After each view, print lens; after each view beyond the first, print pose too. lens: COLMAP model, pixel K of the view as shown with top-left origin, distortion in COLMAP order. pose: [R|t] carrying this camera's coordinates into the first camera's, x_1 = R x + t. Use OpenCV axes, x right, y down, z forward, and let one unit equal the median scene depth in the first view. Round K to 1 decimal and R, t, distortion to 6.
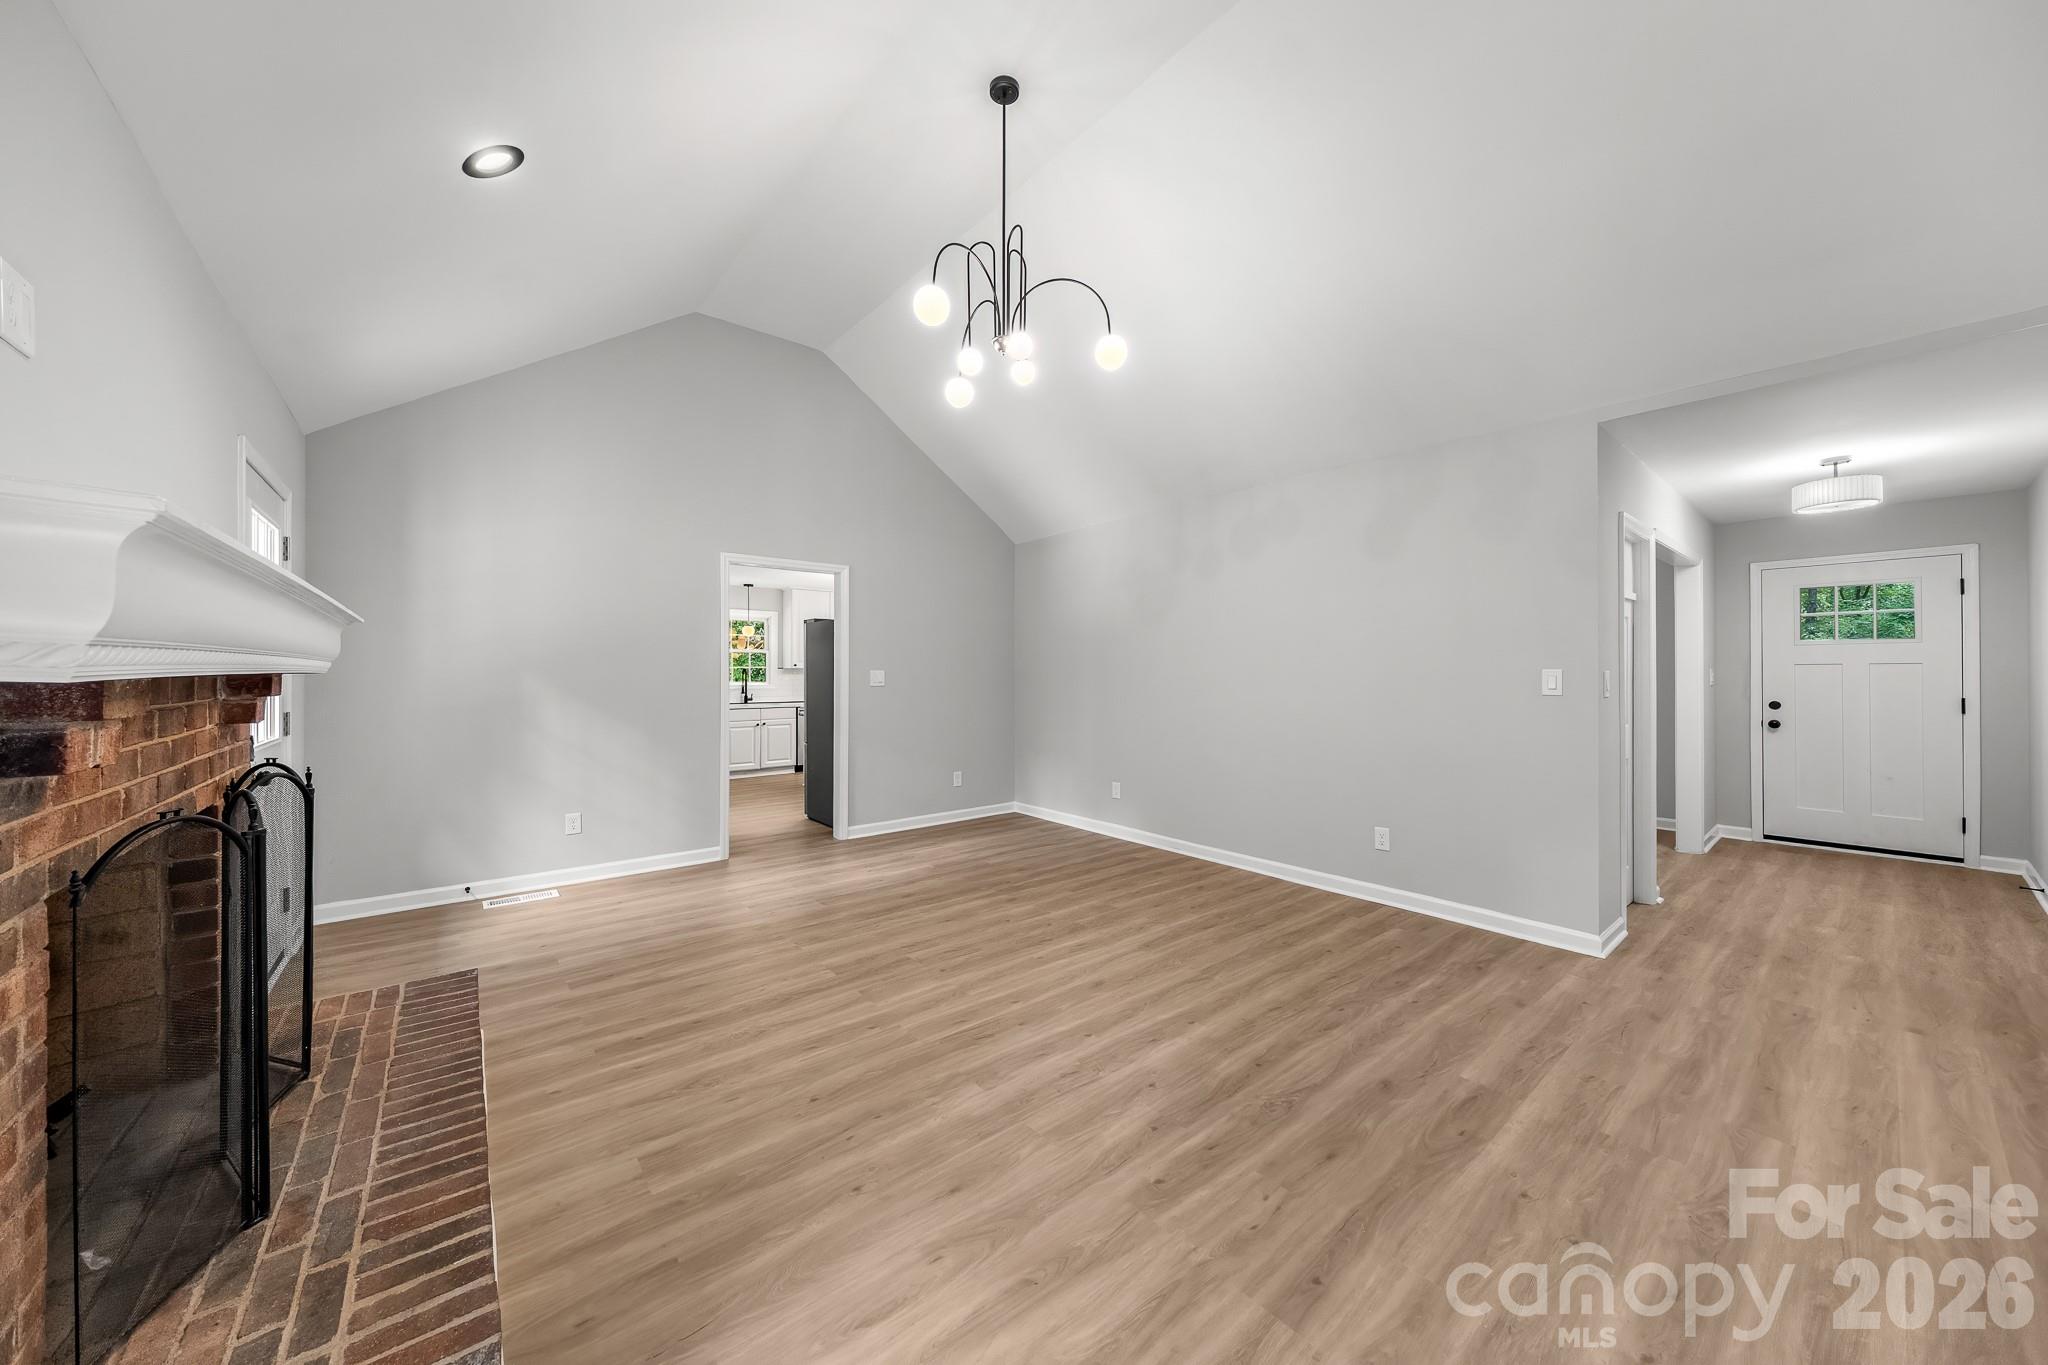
lens RADIAL K [[707.2, 0, 1021.4], [0, 707.2, 668.0], [0, 0, 1]] dist [0.014886, -0.000795]
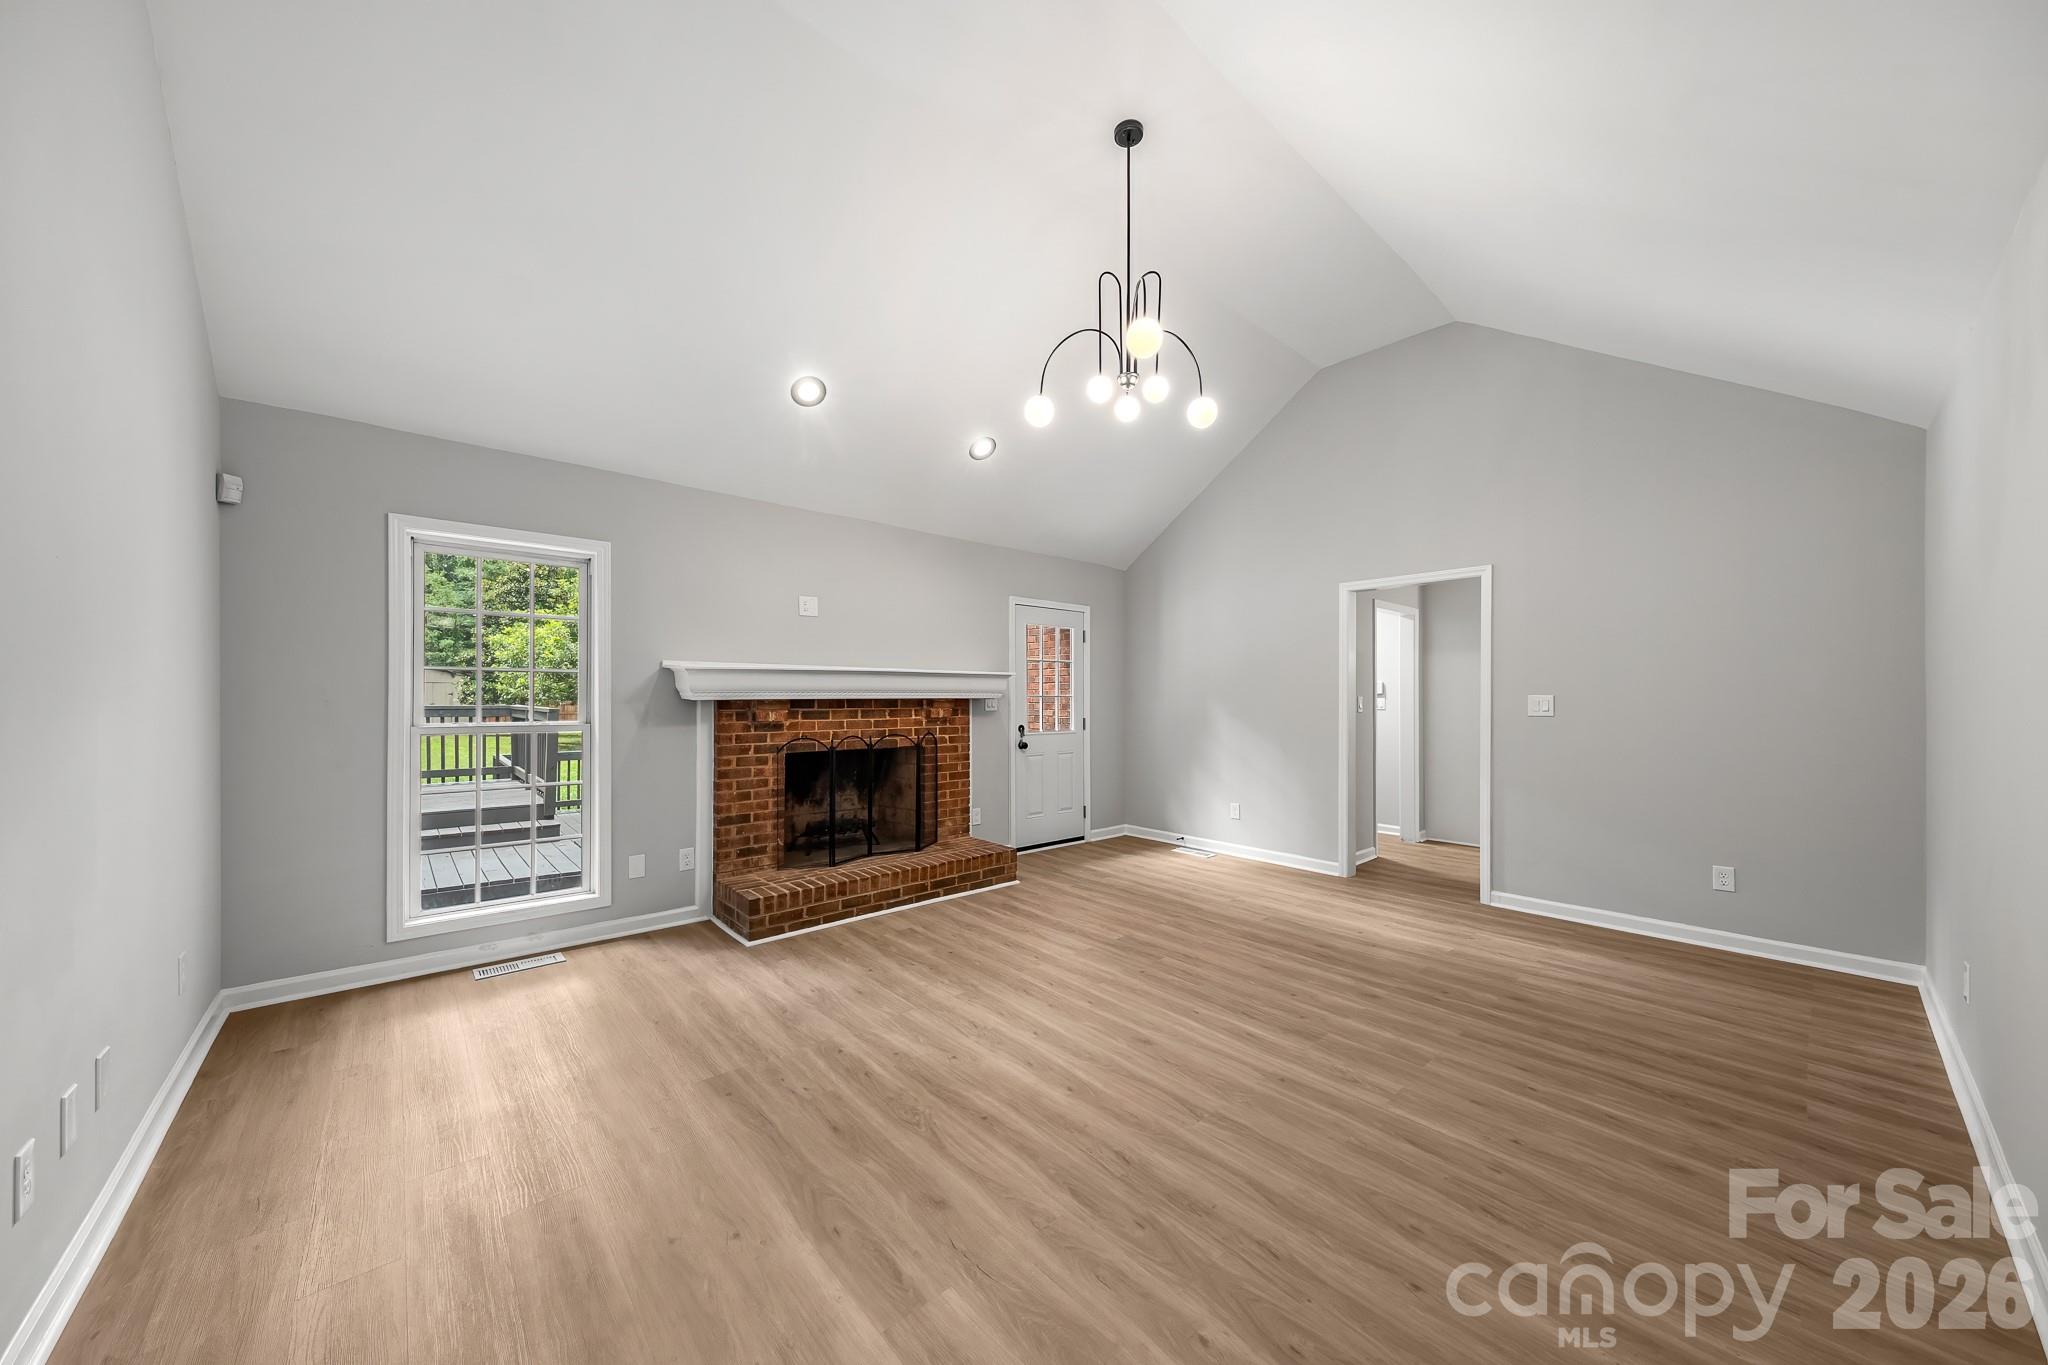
lens RADIAL K [[707.2, 0, 1023.0], [0, 707.2, 693.2], [0, 0, 1]] dist [0.014886, -0.000795]
pose [[0.036093, -0.007066, -0.999323, 1.013229], [0.003310, 0.999970, -0.006951, 0.007211], [0.999343, -0.003057, 0.036115, 0.814691]]
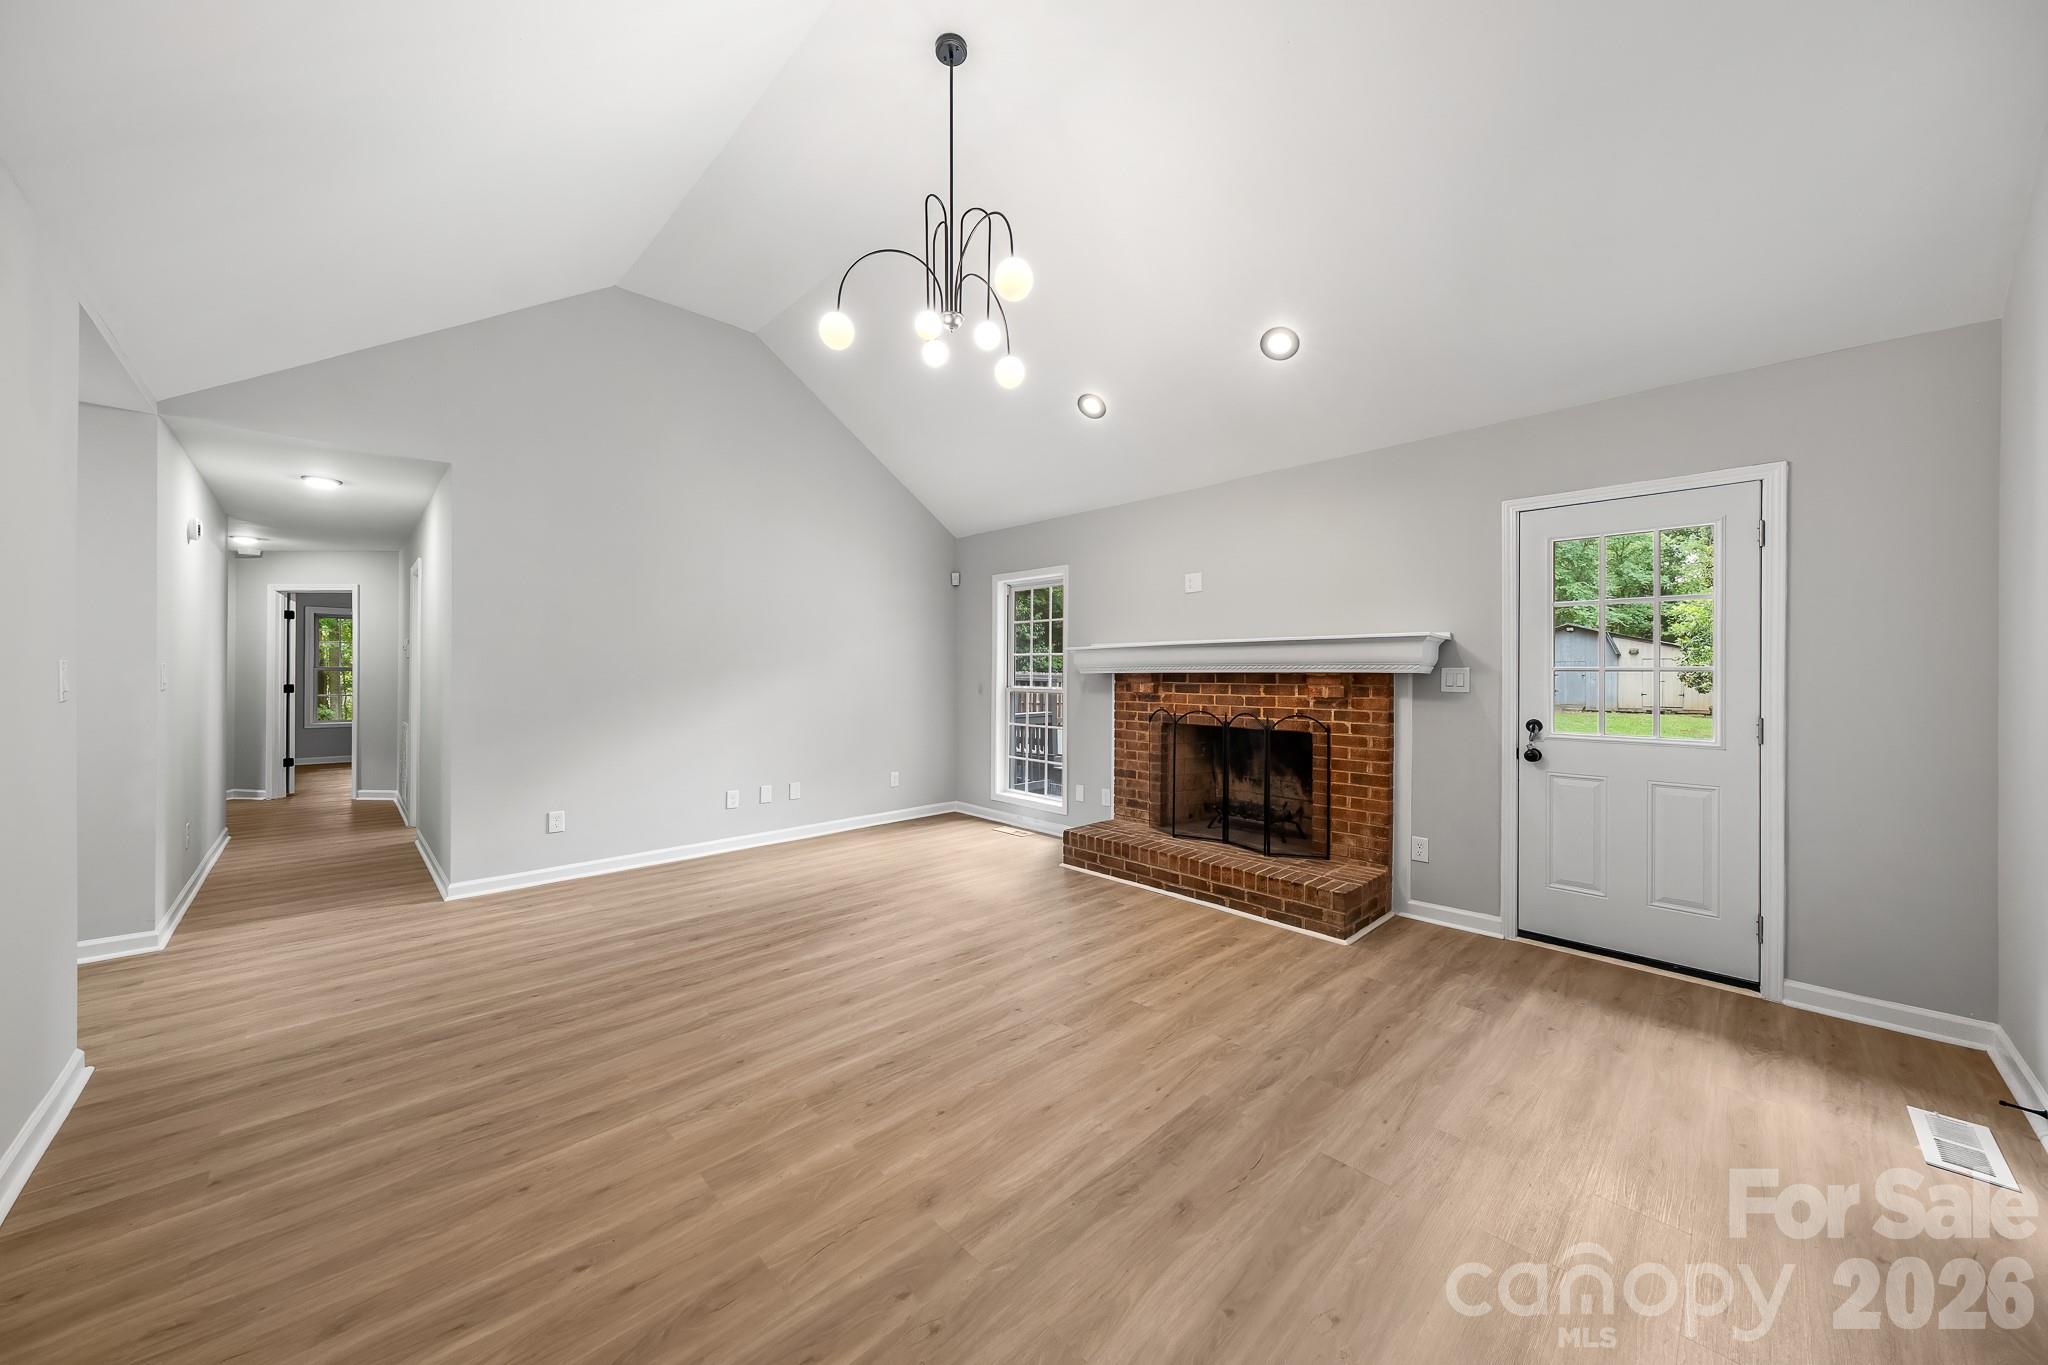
lens RADIAL K [[707.2, 0, 1017.1], [0, 707.2, 674.0], [0, 0, 1]] dist [0.014886, -0.000795]
pose [[-0.997307, -0.004361, -0.073206, -0.045929], [-0.004239, 0.999989, -0.001828, 0.014649], [0.073214, -0.001512, -0.997315, 1.956636]]
